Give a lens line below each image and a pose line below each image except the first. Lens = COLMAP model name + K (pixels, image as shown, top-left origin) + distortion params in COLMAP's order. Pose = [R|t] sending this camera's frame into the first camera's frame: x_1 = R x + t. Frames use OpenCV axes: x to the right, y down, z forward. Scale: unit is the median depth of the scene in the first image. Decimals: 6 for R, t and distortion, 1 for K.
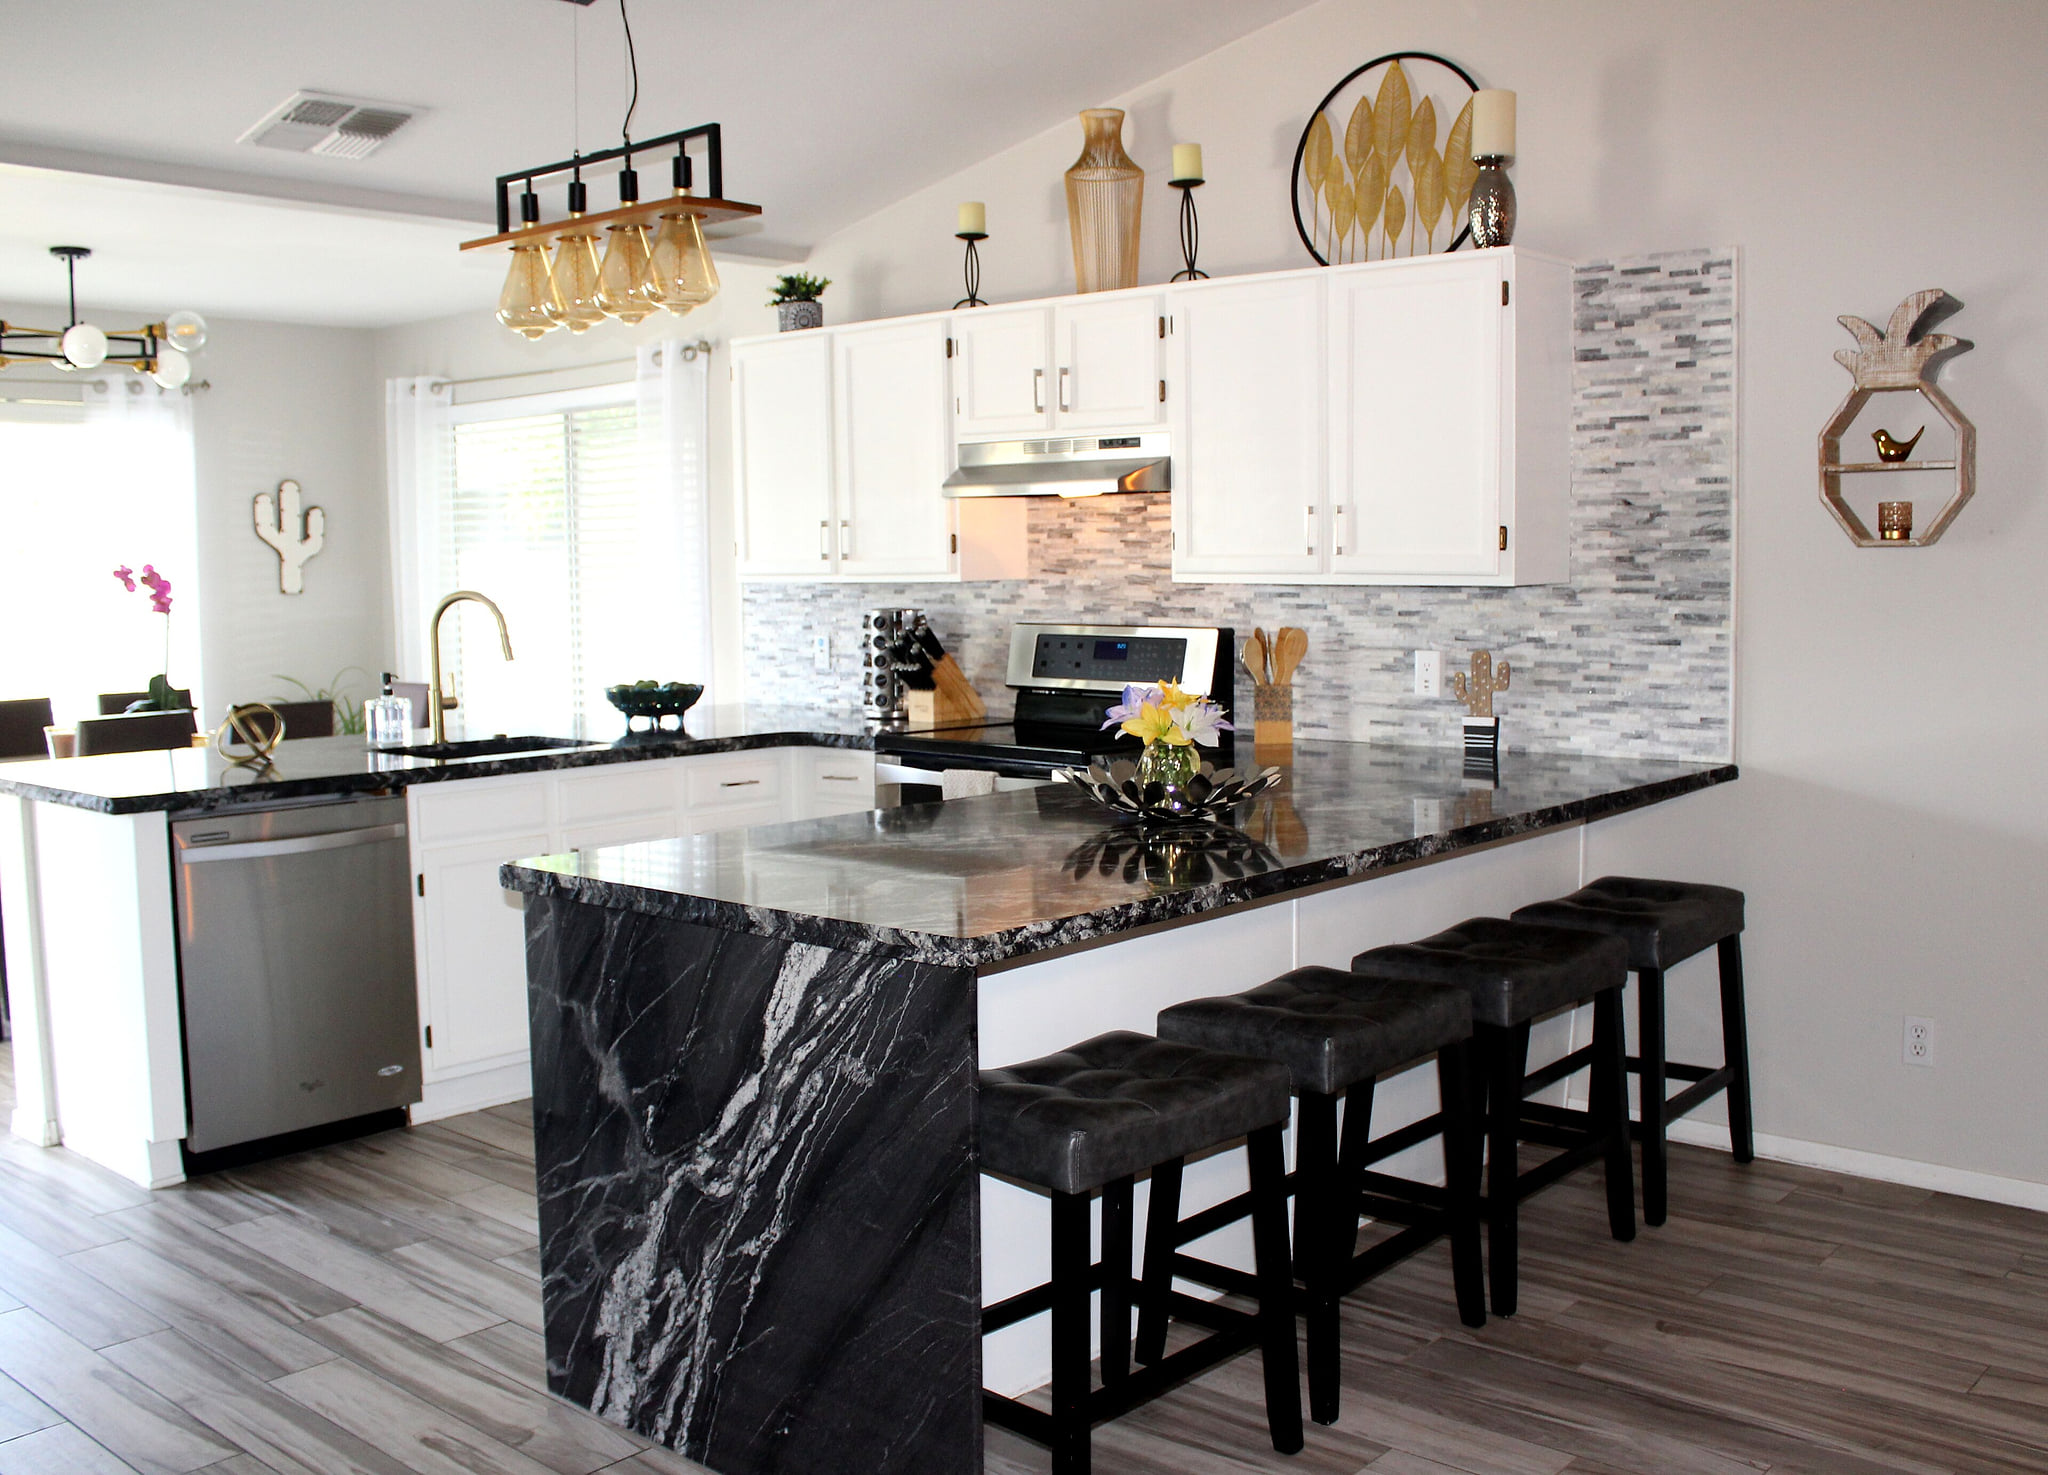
lens RADIAL K [[1945.9, 0, 1024.0], [0, 1945.9, 737.5], [0, 0, 1]] dist [-0.000820, -0.007793]
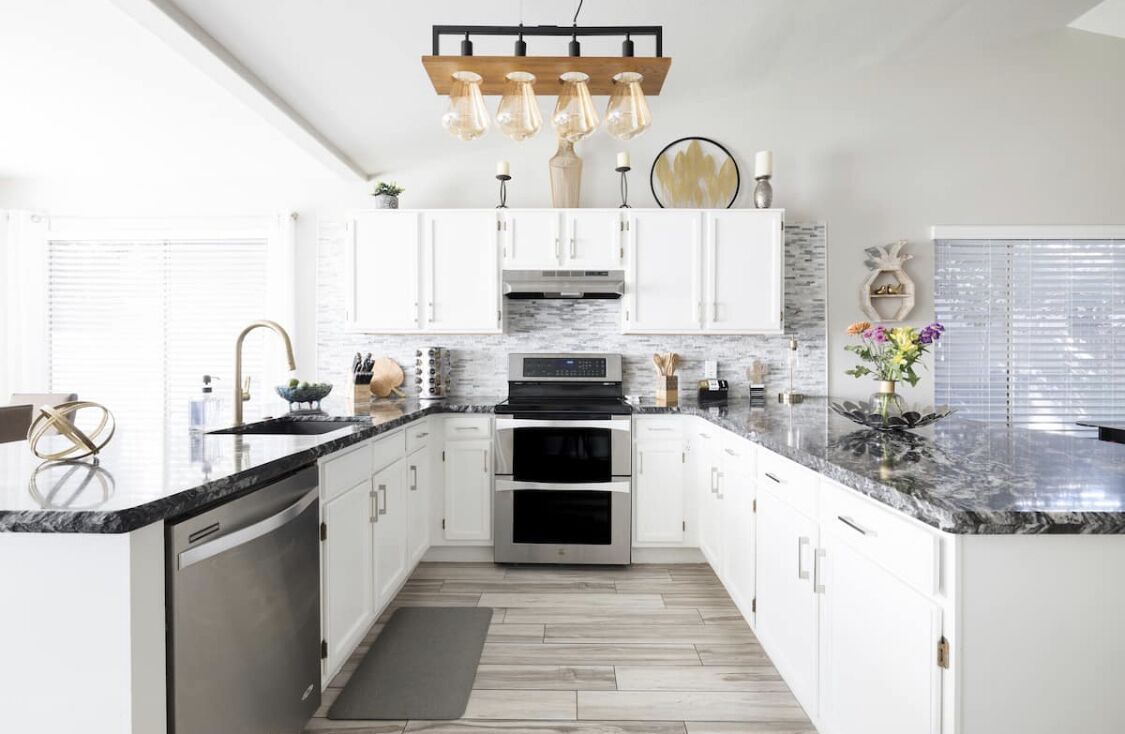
lens RADIAL K [[503.1, 0, 562.5], [0, 503.1, 367.0], [0, 0, 1]] dist [0.024770, 0.000079]
pose [[0.760647, 0.000523, 0.649165, -0.412434], [0.054014, 0.996481, -0.064093, -0.003355], [-0.646914, 0.083816, 0.757942, 0.642931]]
